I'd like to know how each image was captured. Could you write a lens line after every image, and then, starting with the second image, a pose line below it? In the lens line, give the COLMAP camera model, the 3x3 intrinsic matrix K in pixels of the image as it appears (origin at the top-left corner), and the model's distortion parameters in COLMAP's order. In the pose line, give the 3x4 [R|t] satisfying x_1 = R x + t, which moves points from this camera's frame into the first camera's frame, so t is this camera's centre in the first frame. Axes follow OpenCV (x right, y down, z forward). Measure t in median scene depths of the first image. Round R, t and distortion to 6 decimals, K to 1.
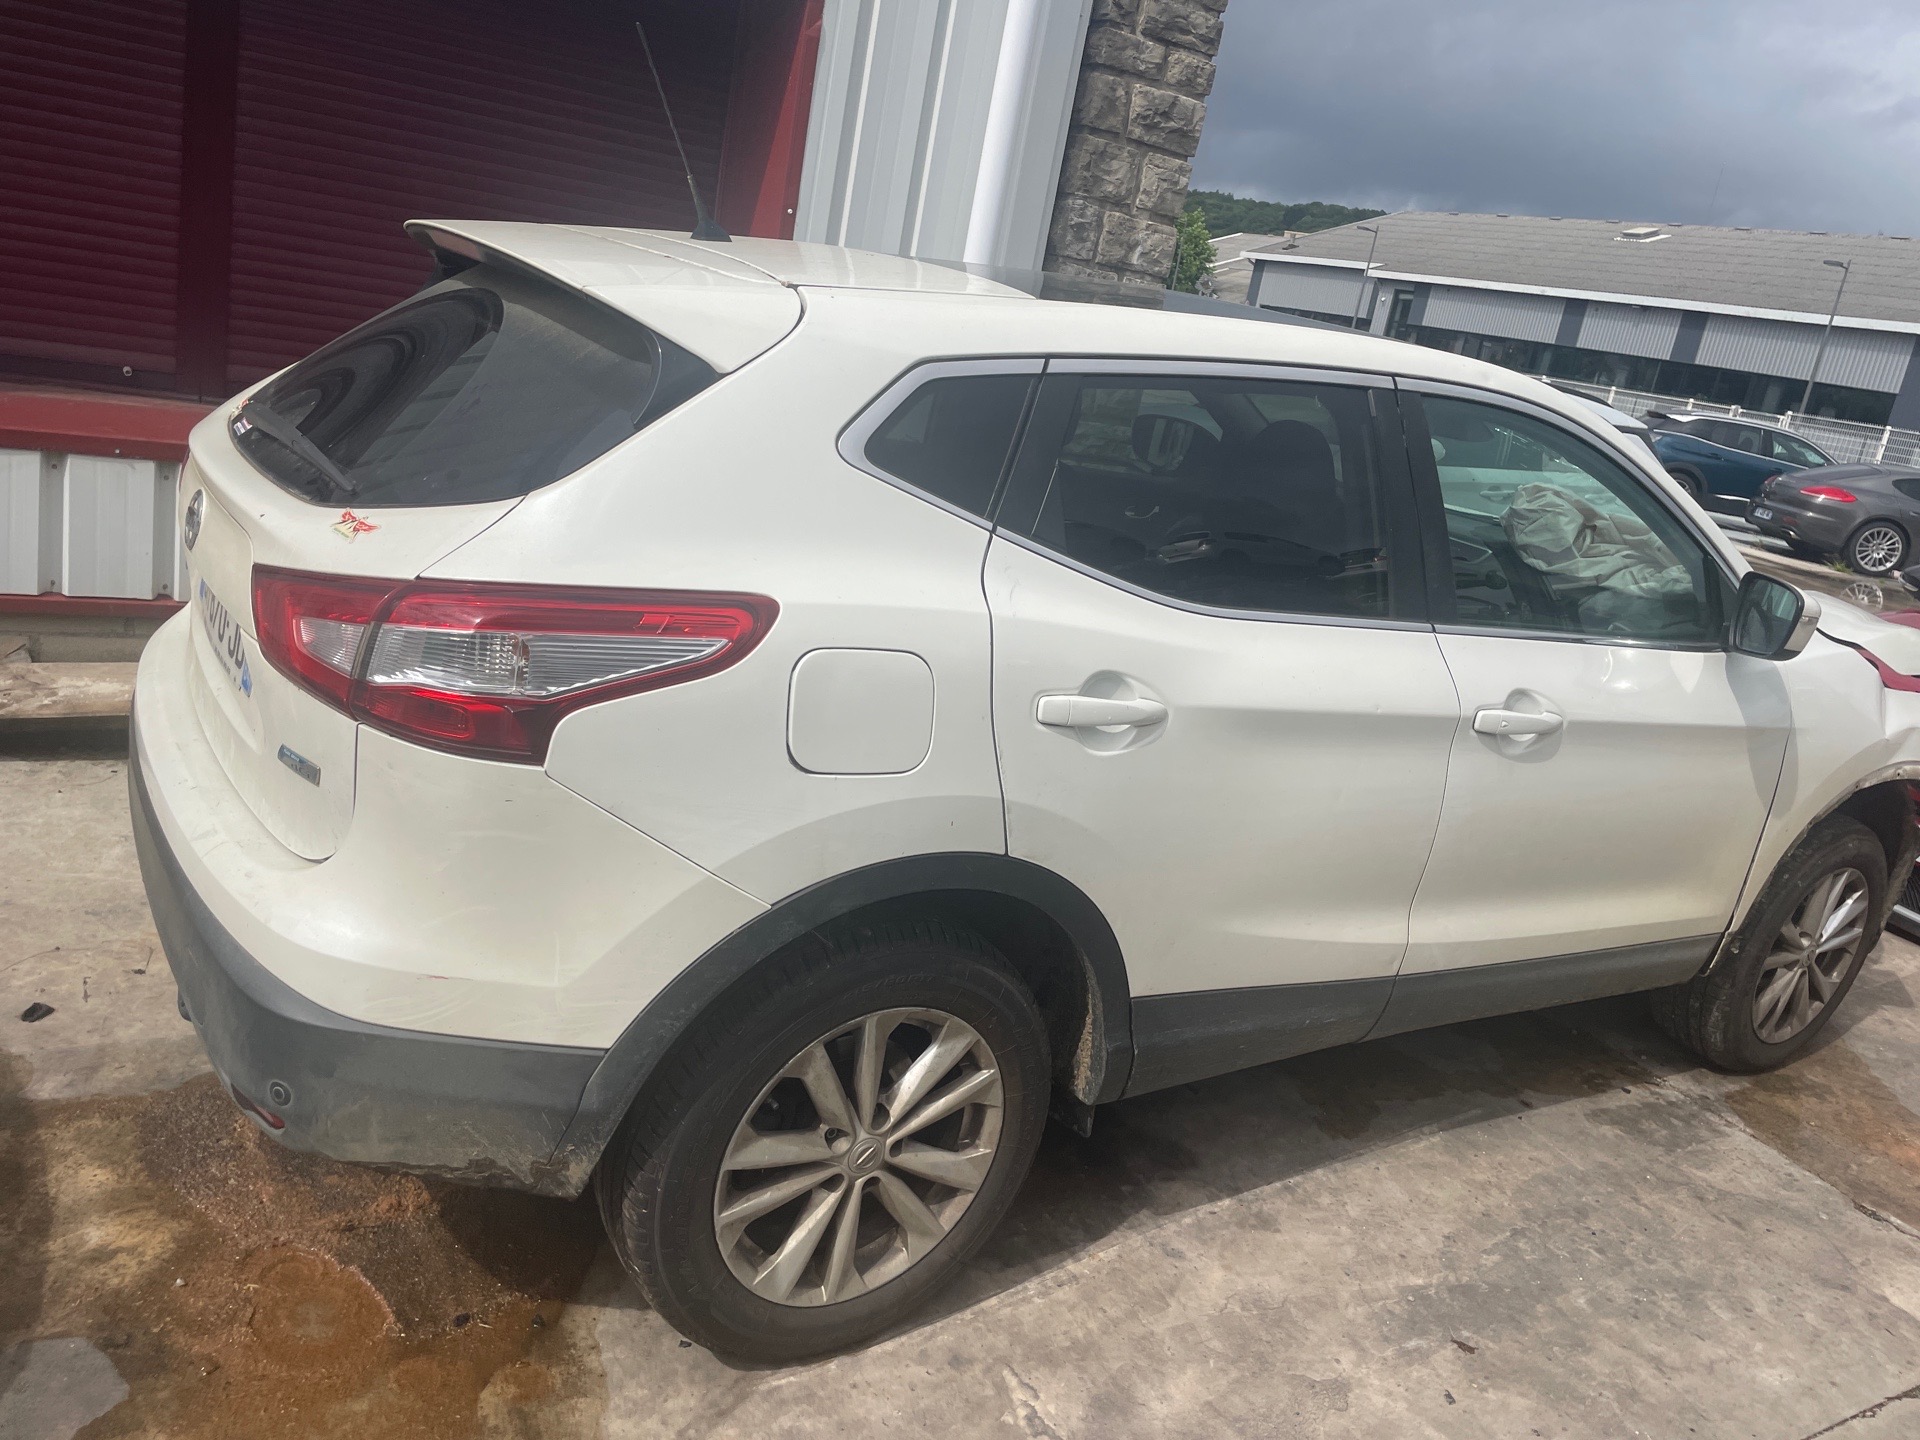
lens RADIAL K [[1456.4, 0, 962.2], [0, 1456.4, 705.0], [0, 0, 1]] dist [0.082471, -0.111677]
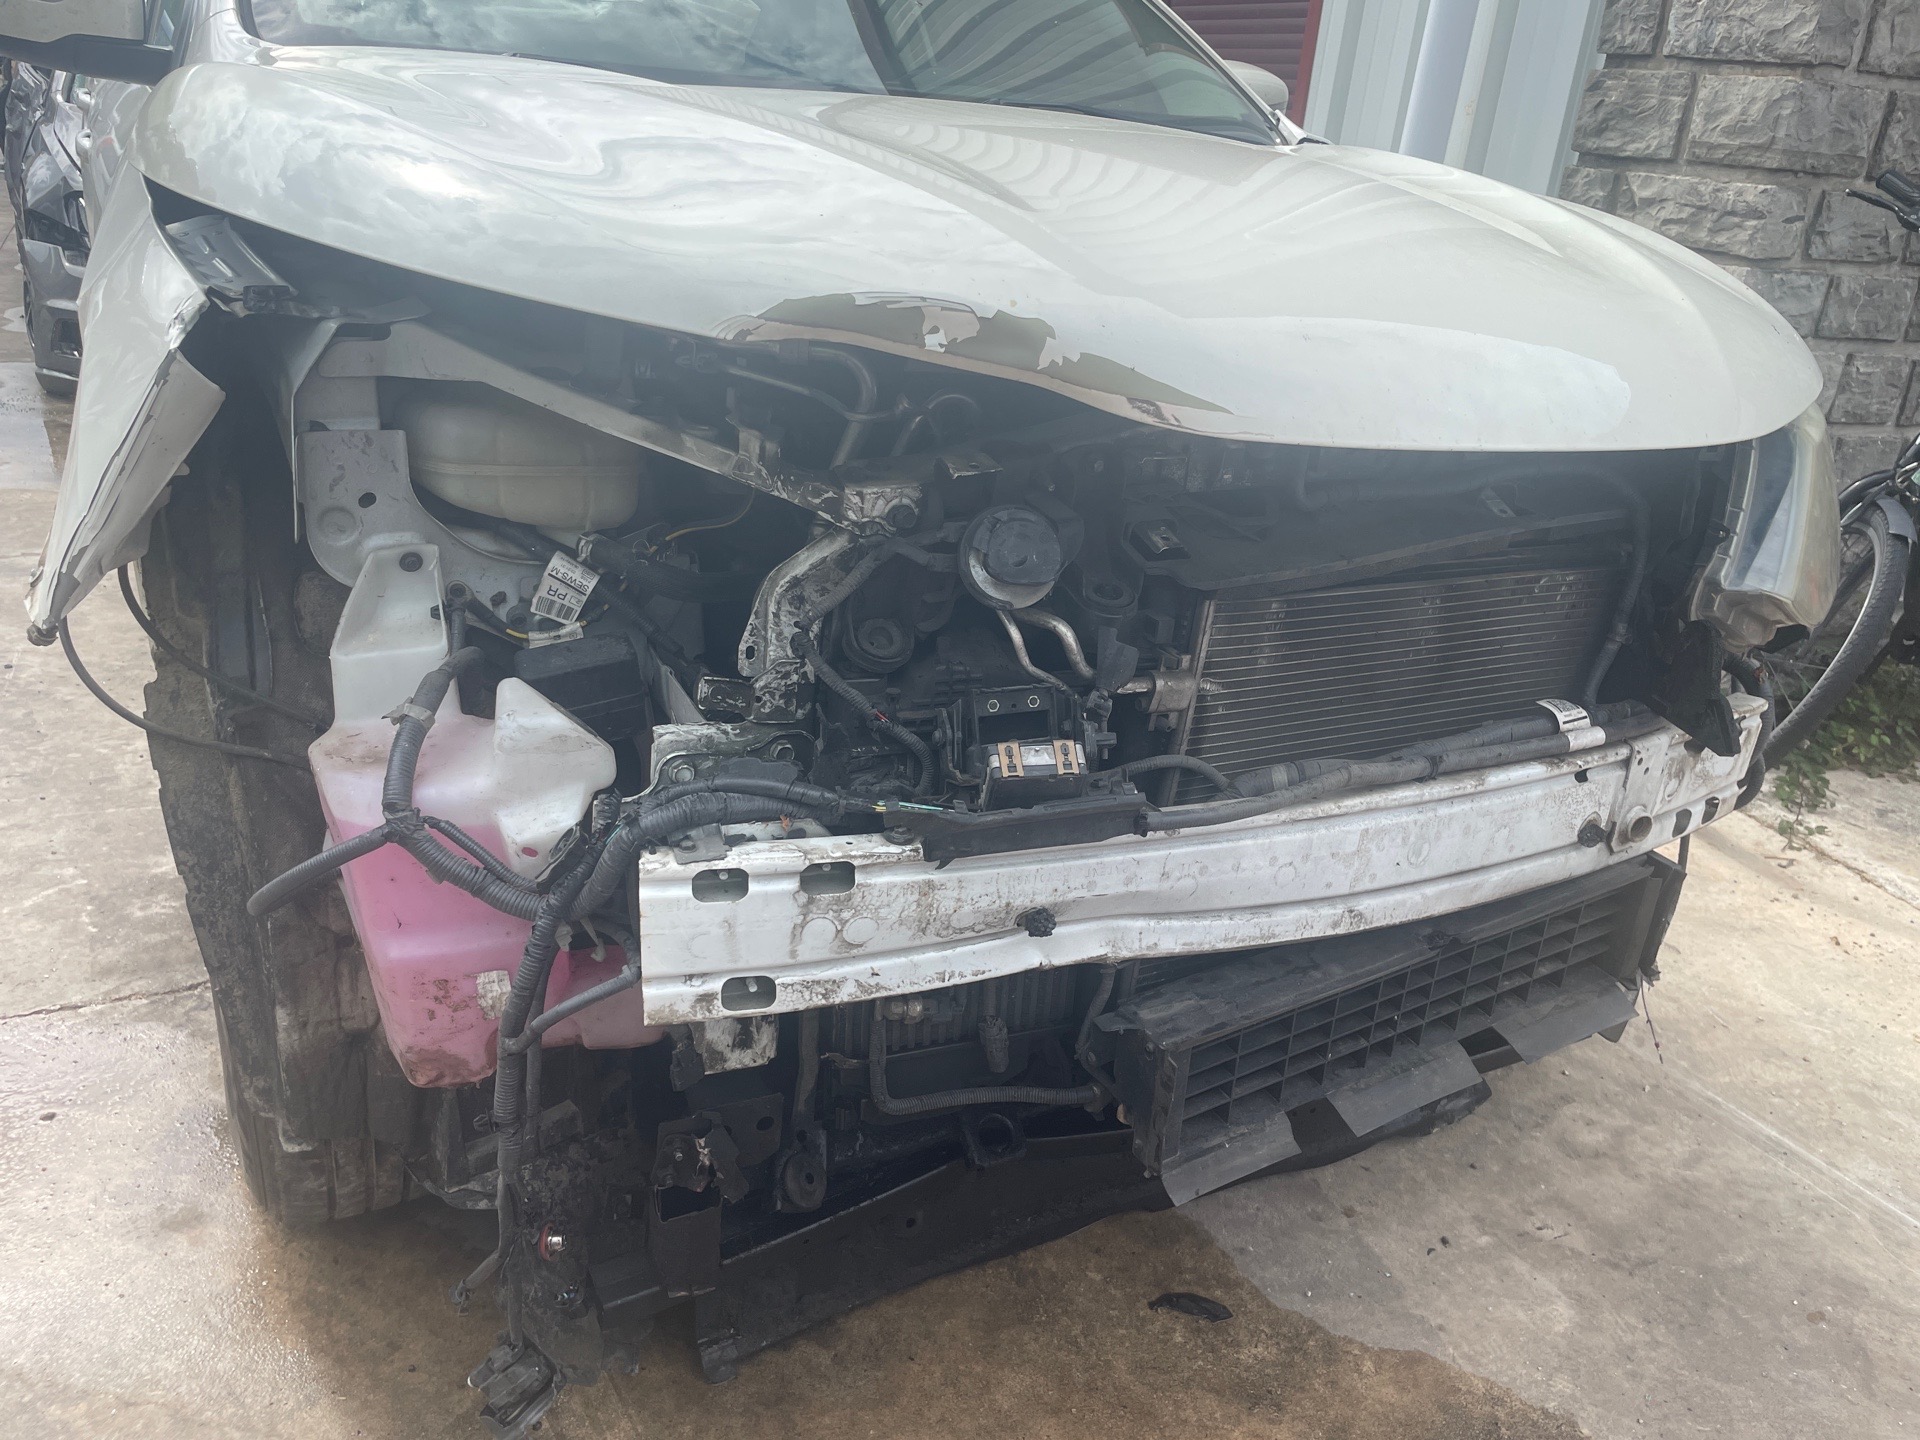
lens RADIAL K [[1456.4, 0, 969.5], [0, 1456.4, 719.7], [0, 0, 1]] dist [0.082471, -0.111677]
pose [[-0.046191, 0.214940, -0.975534, 1.512992], [-0.370426, 0.903265, 0.216556, -0.077080], [0.927713, 0.371366, 0.037897, 1.824243]]
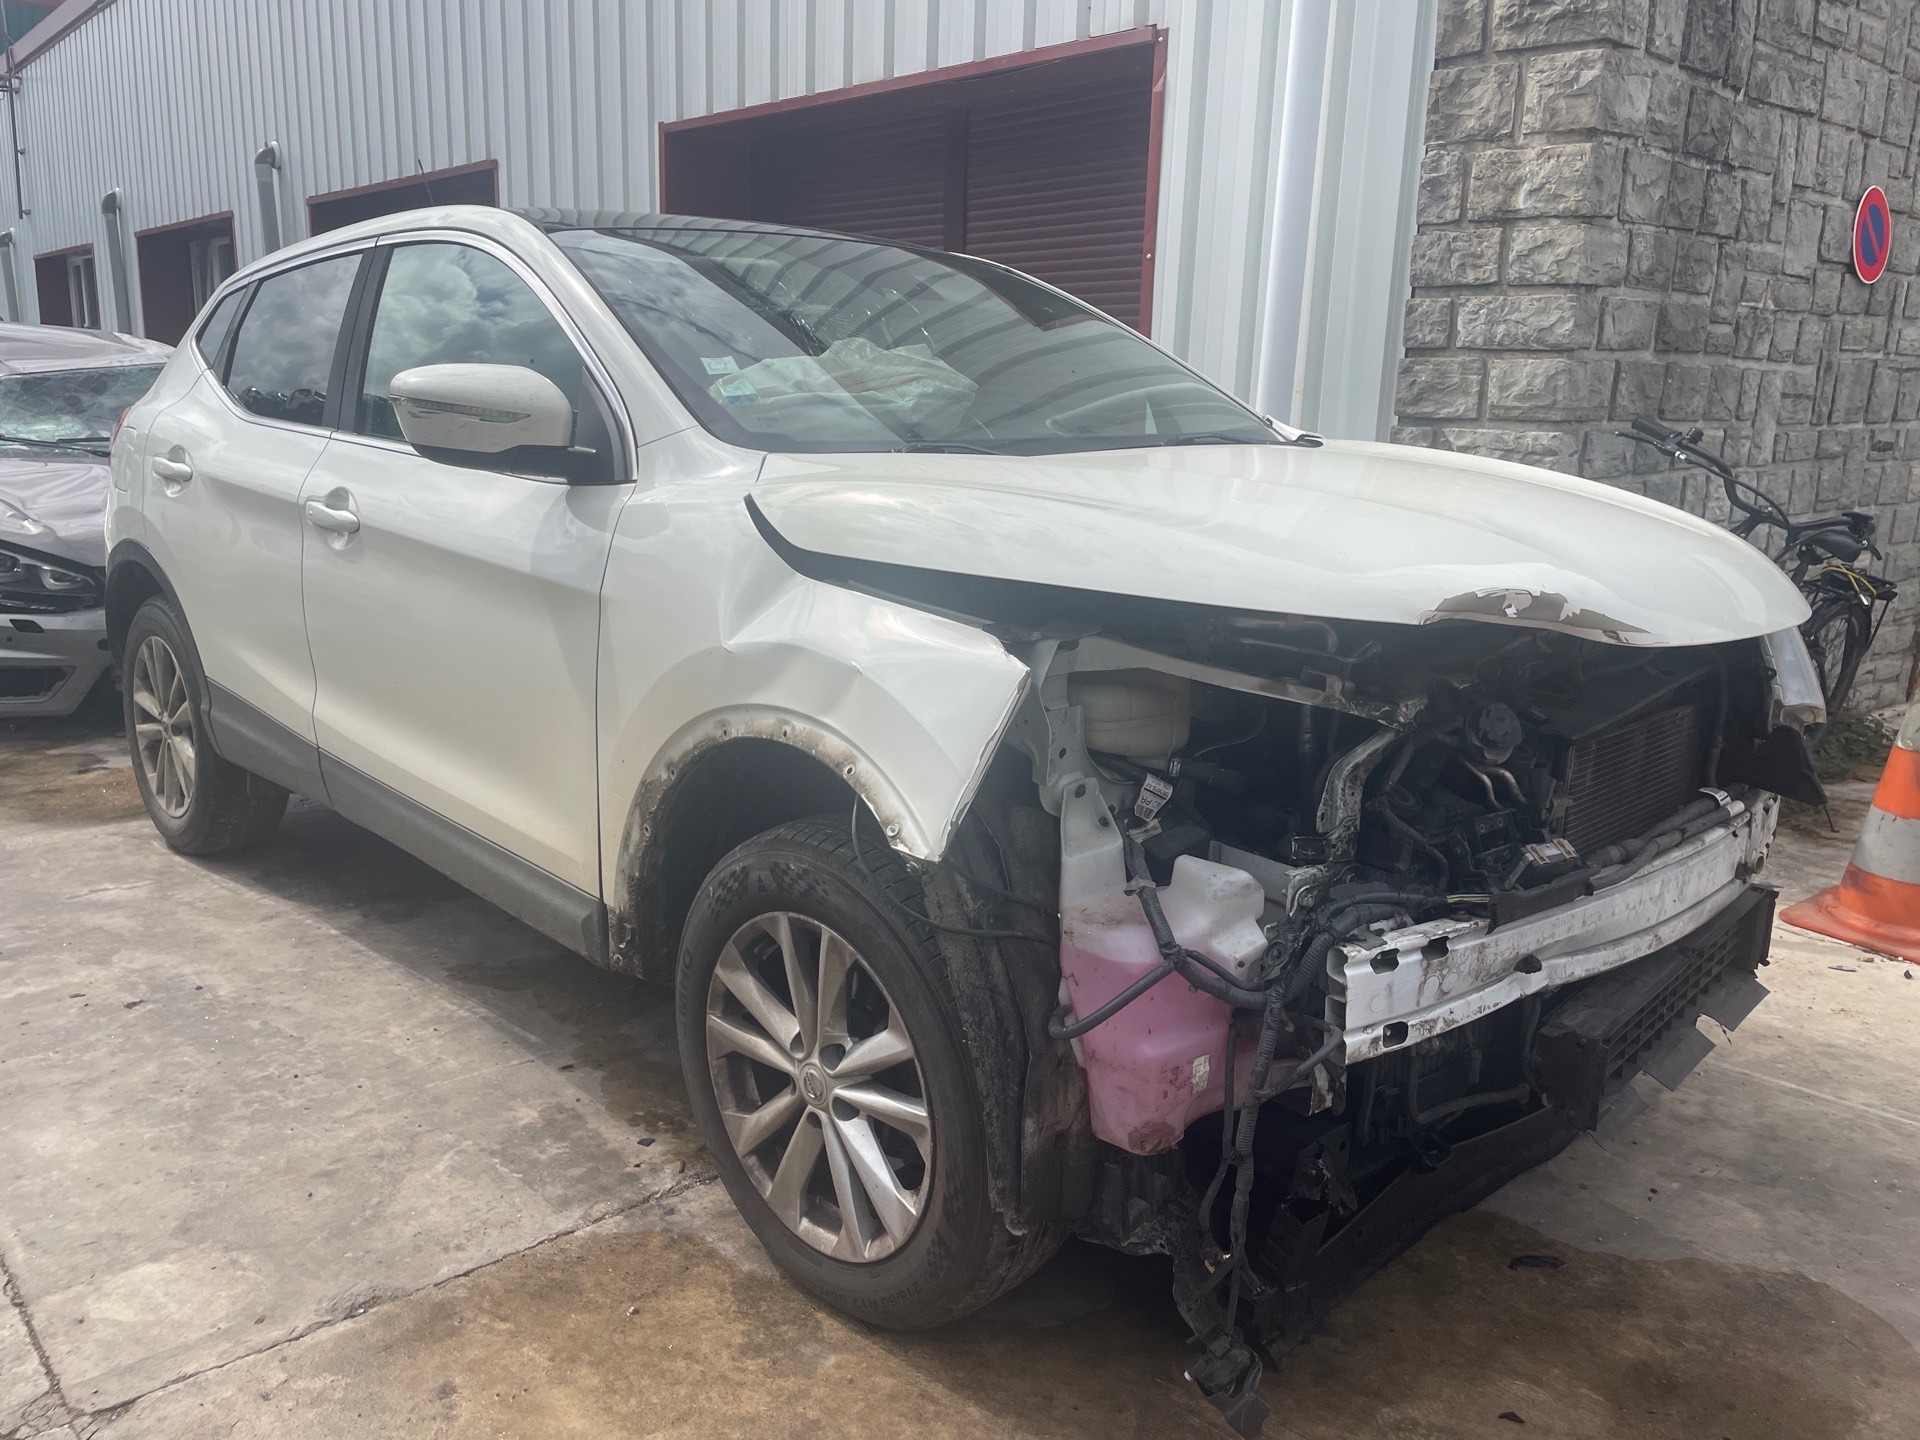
lens RADIAL K [[1456.4, 0, 936.2], [0, 1456.4, 698.5], [0, 0, 1]] dist [0.082471, -0.111677]
pose [[0.190236, 0.044772, -0.980717, 1.738254], [-0.261716, 0.965122, -0.006707, 0.035394], [0.946211, 0.257945, 0.195318, 1.408304]]
